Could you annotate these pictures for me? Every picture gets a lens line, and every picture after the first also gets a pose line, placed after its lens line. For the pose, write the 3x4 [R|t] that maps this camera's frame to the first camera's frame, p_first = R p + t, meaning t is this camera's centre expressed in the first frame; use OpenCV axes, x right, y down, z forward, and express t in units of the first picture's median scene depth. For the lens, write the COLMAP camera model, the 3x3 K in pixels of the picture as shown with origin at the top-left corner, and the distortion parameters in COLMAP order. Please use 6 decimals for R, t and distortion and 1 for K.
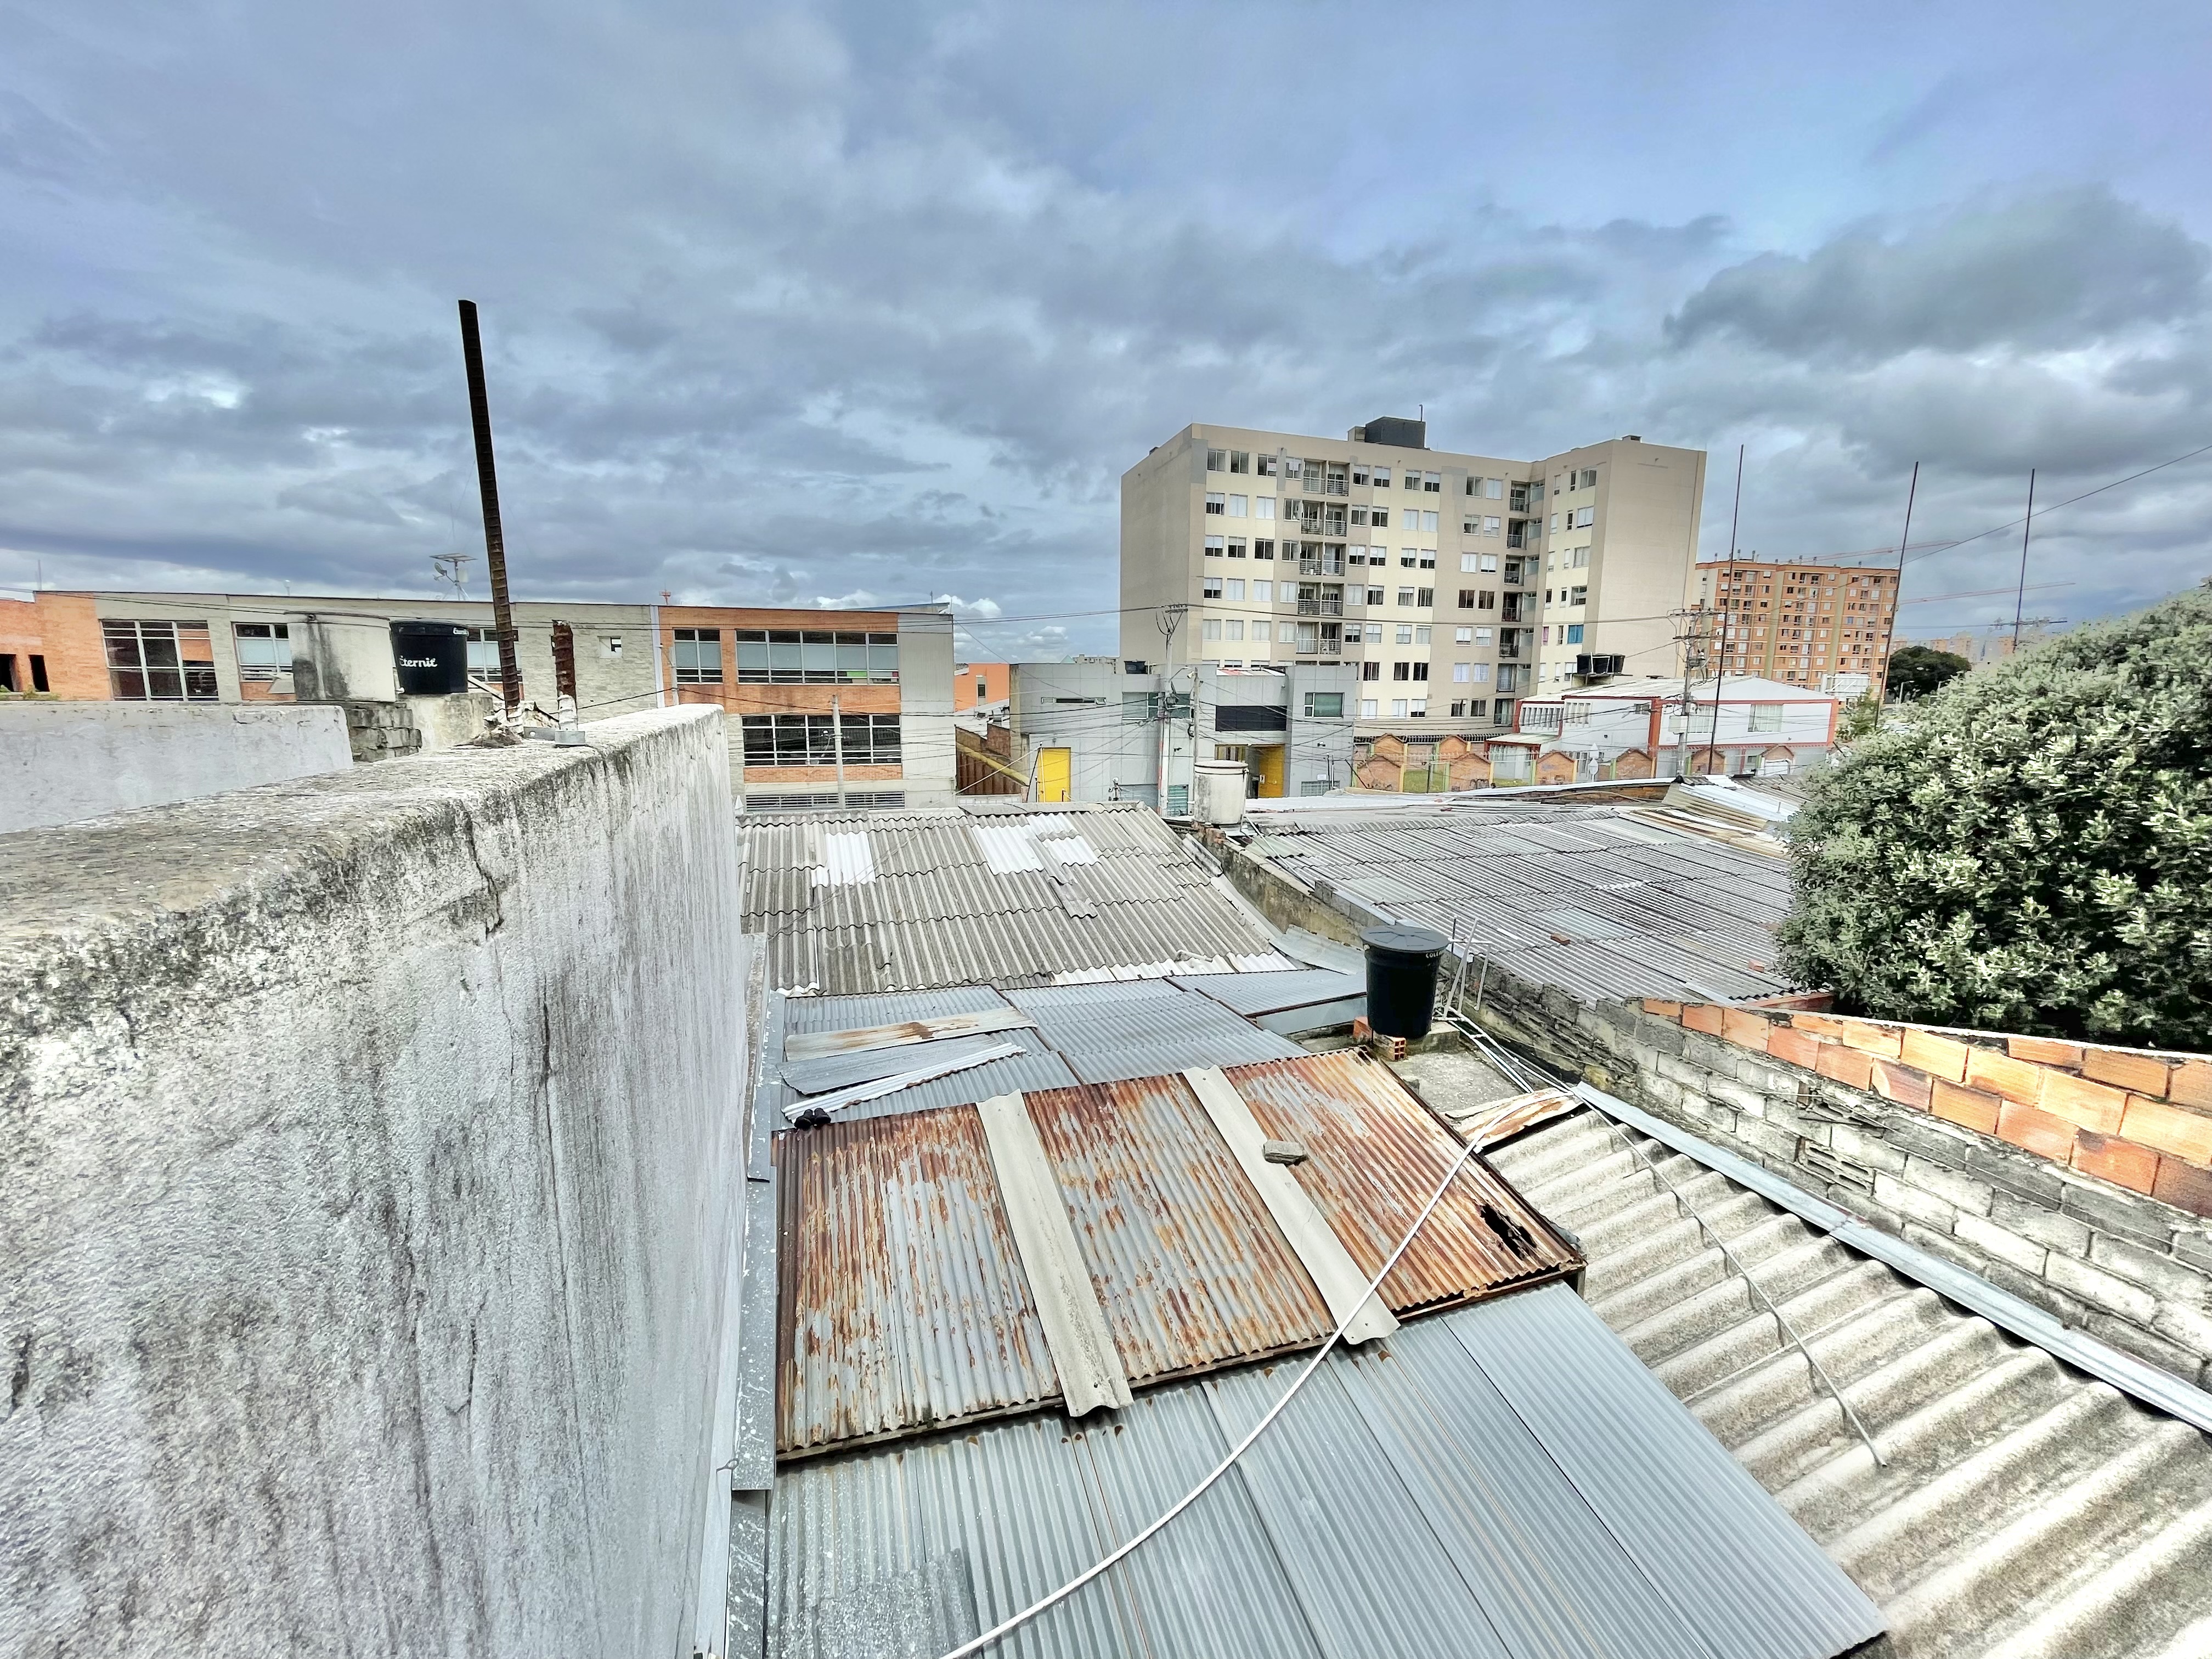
lens RADIAL K [[892.5, 0, 1098.8], [0, 892.5, 826.3], [0, 0, 1]] dist [-0.007697, 0.000763]
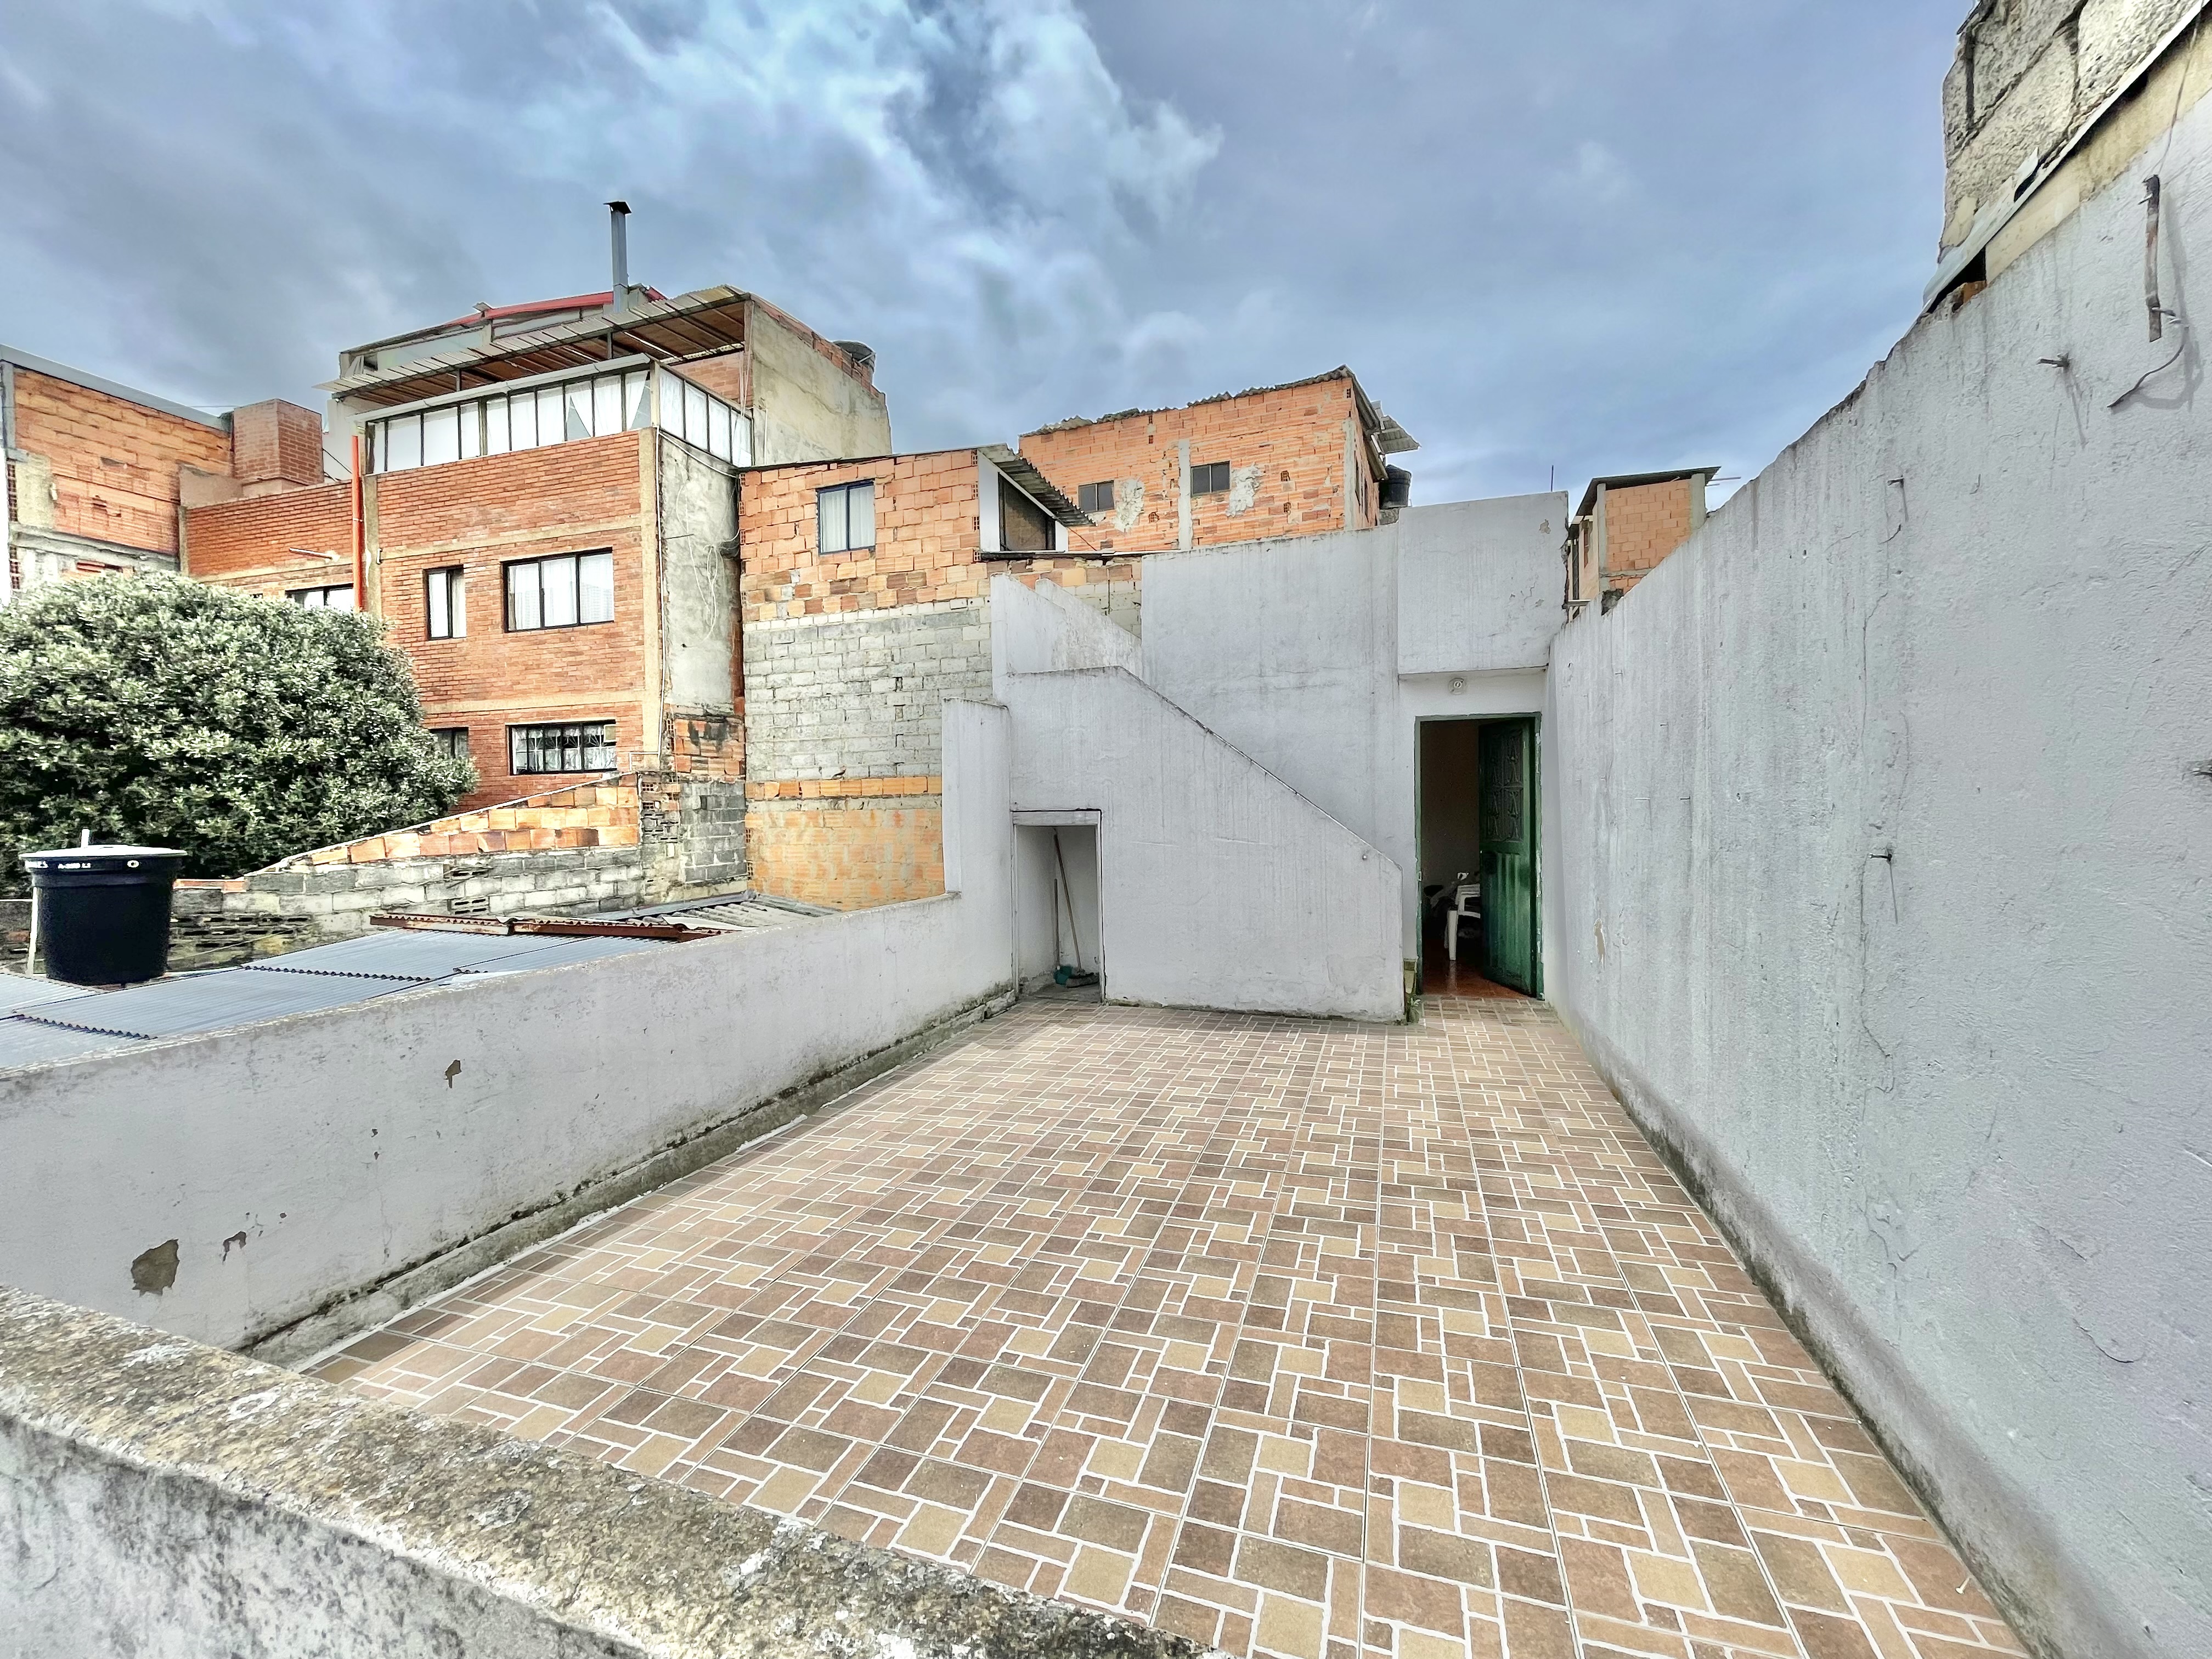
lens RADIAL K [[891.0, 0, 1101.9], [0, 891.0, 825.4], [0, 0, 1]] dist [-0.000583, 0.000030]
pose [[-0.790936, -0.003615, 0.611889, -0.102453], [0.108598, 0.983279, 0.146184, 0.010923], [-0.602185, 0.182072, -0.777318, 0.141956]]
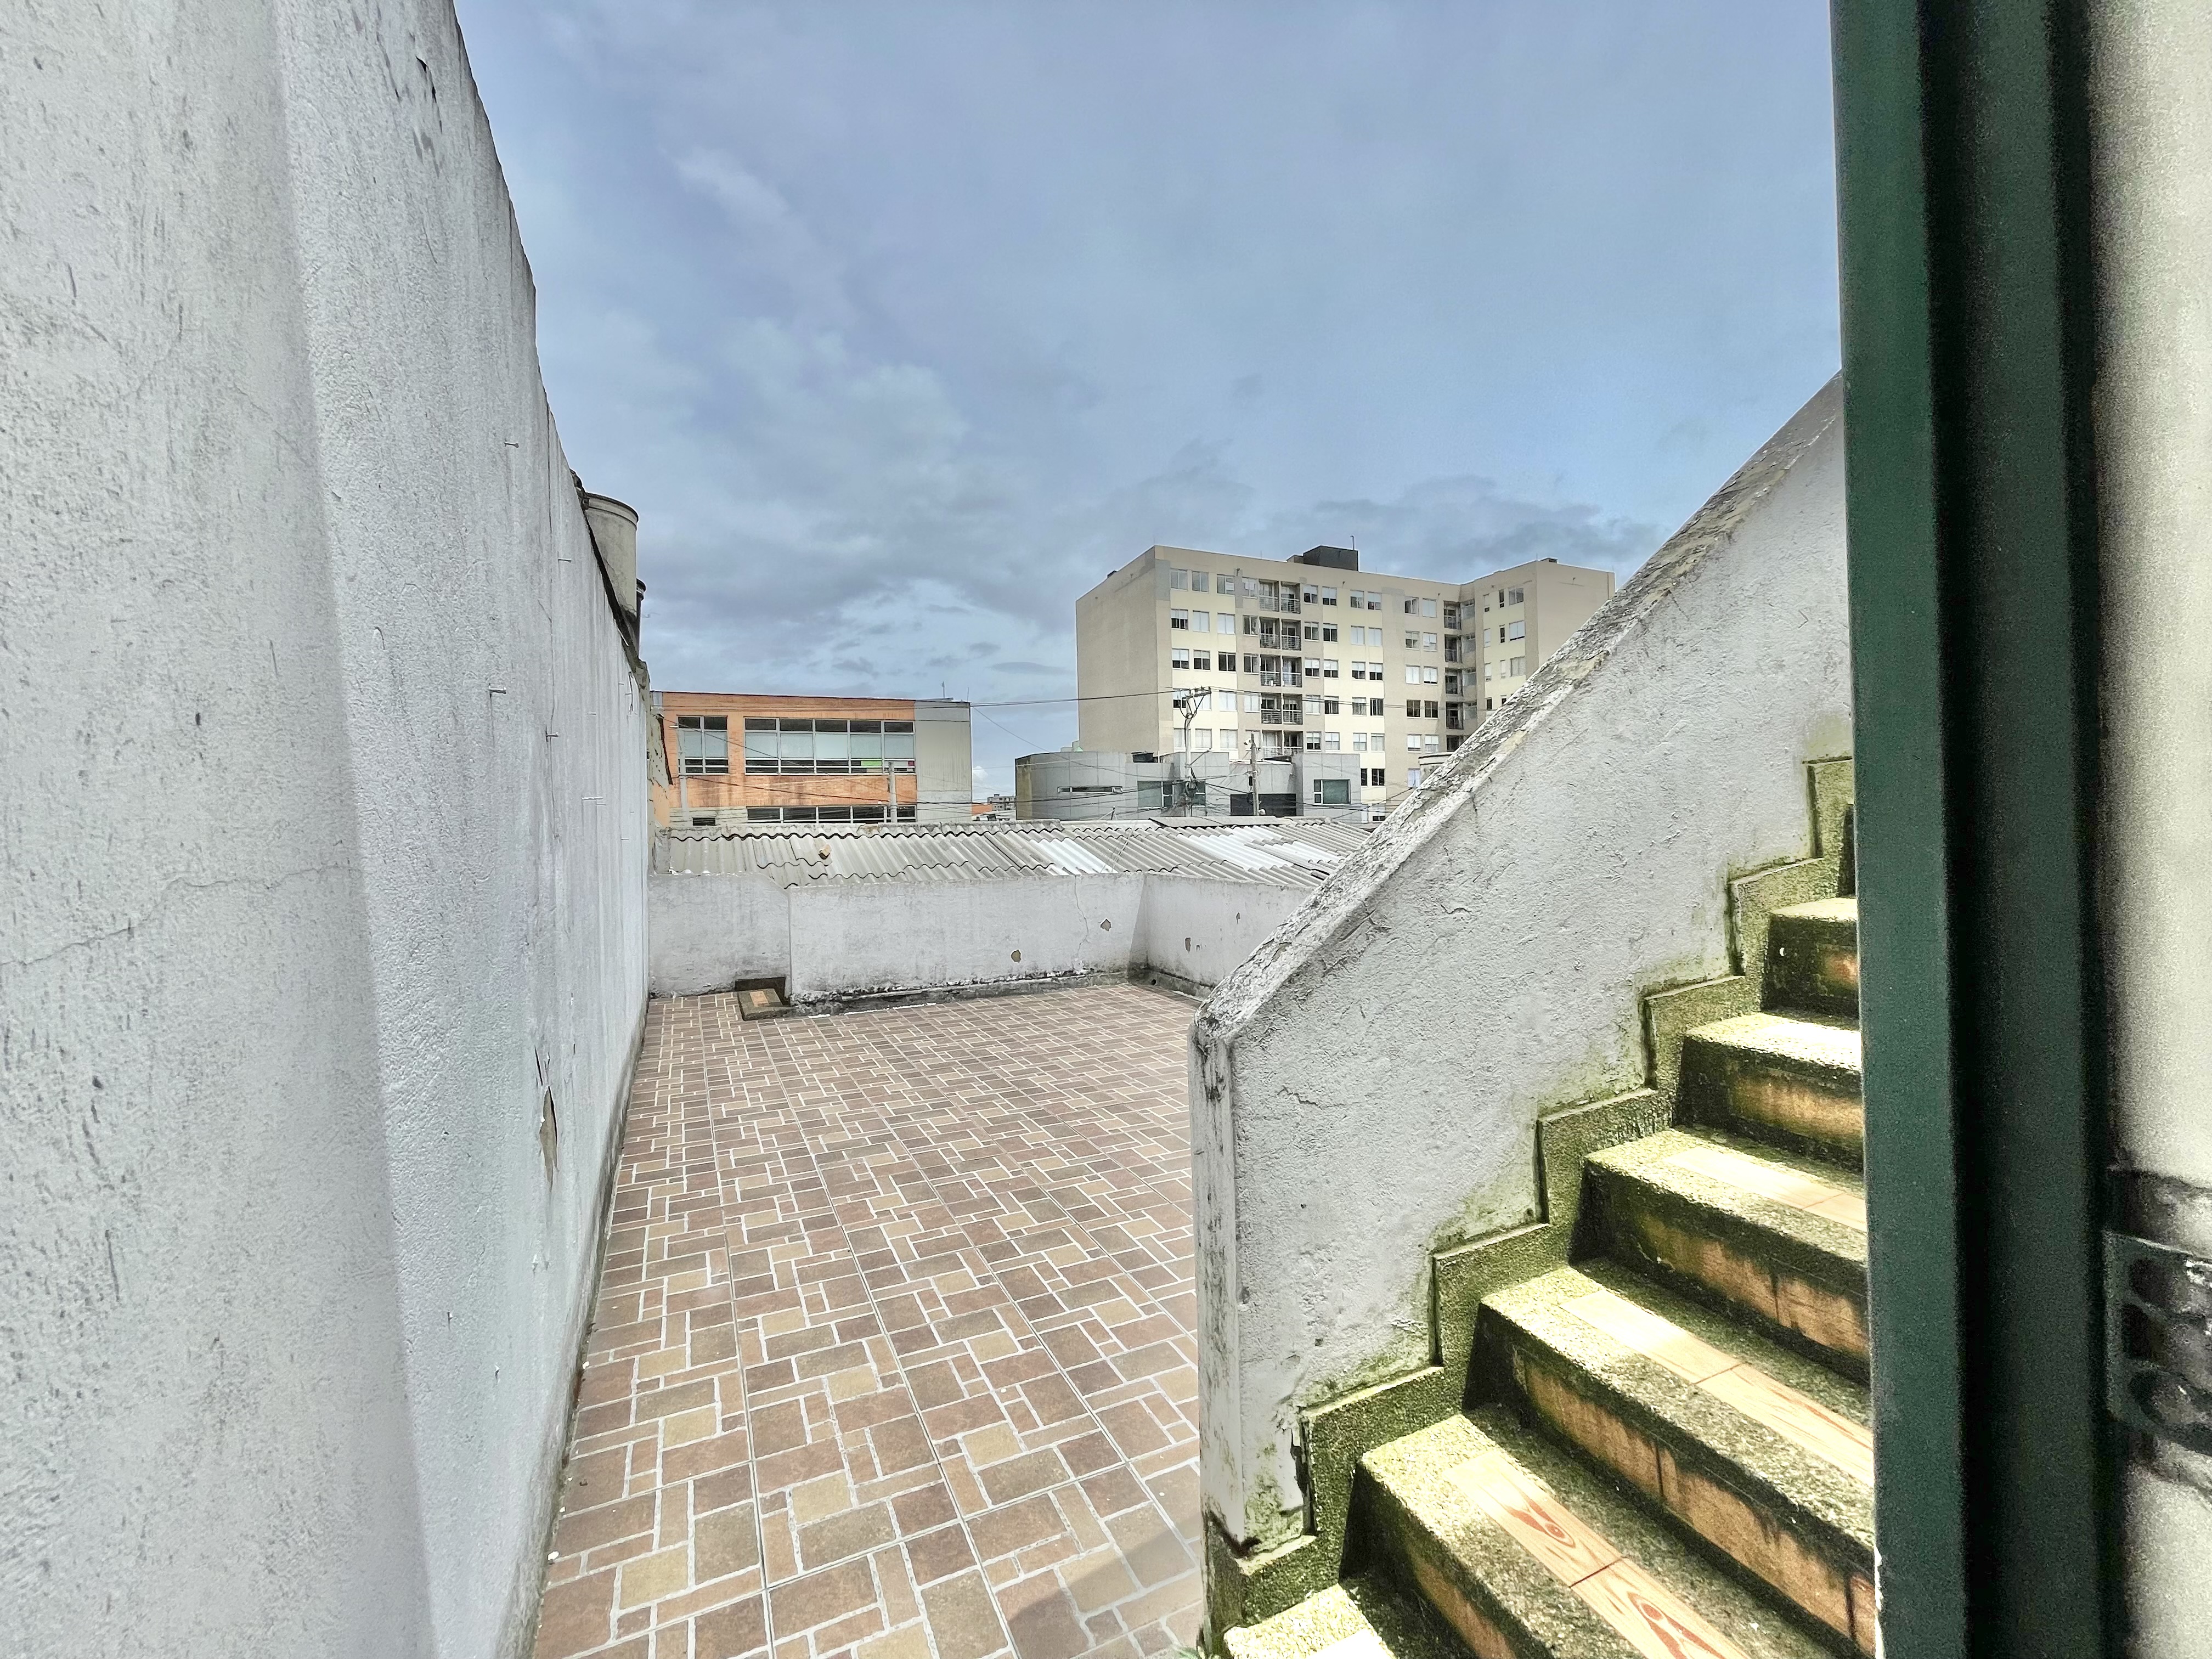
lens RADIAL K [[890.5, 0, 1097.0], [0, 890.5, 829.4], [0, 0, 1]] dist [0.003817, -0.000138]
pose [[0.994623, -0.029338, 0.099315, -0.075470], [0.044177, 0.987595, -0.150683, 0.030354], [-0.093662, 0.154260, 0.983581, 0.032424]]
